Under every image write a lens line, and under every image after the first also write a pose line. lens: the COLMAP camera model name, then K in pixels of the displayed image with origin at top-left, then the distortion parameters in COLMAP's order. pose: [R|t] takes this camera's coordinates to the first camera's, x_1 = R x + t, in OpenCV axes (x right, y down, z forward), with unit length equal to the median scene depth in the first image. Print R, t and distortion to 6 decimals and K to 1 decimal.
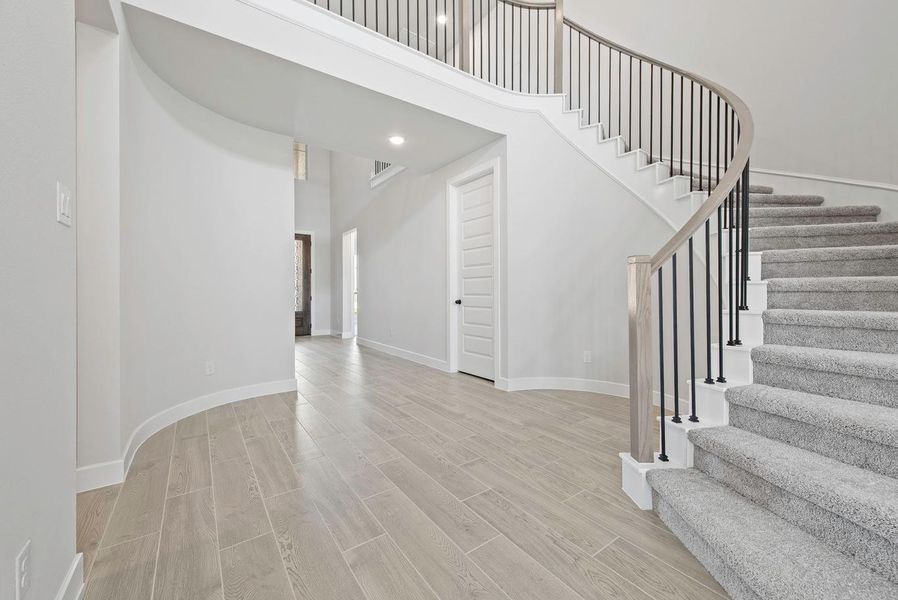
lens RADIAL K [[358.1, 0, 452.1], [0, 358.1, 293.6], [0, 0, 1]] dist [0.019601, -0.000325]
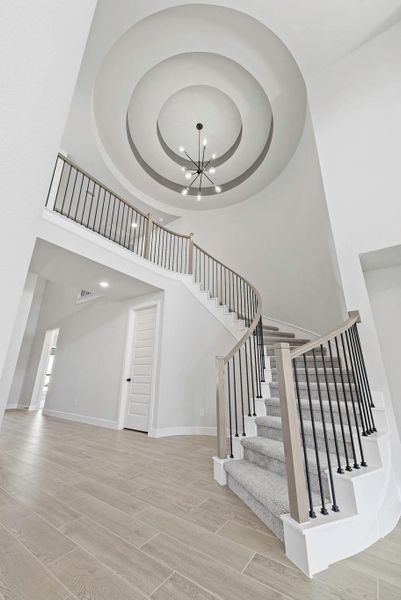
lens RADIAL K [[239.3, 0, 200.5], [0, 239.3, 300.0], [0, 0, 1]] dist [0.019601, -0.000325]
pose [[0.946638, 0.111861, 0.302264, -0.066712], [-0.013084, 0.950402, -0.310748, 0.020493], [-0.322033, 0.290211, 0.901151, -0.283820]]
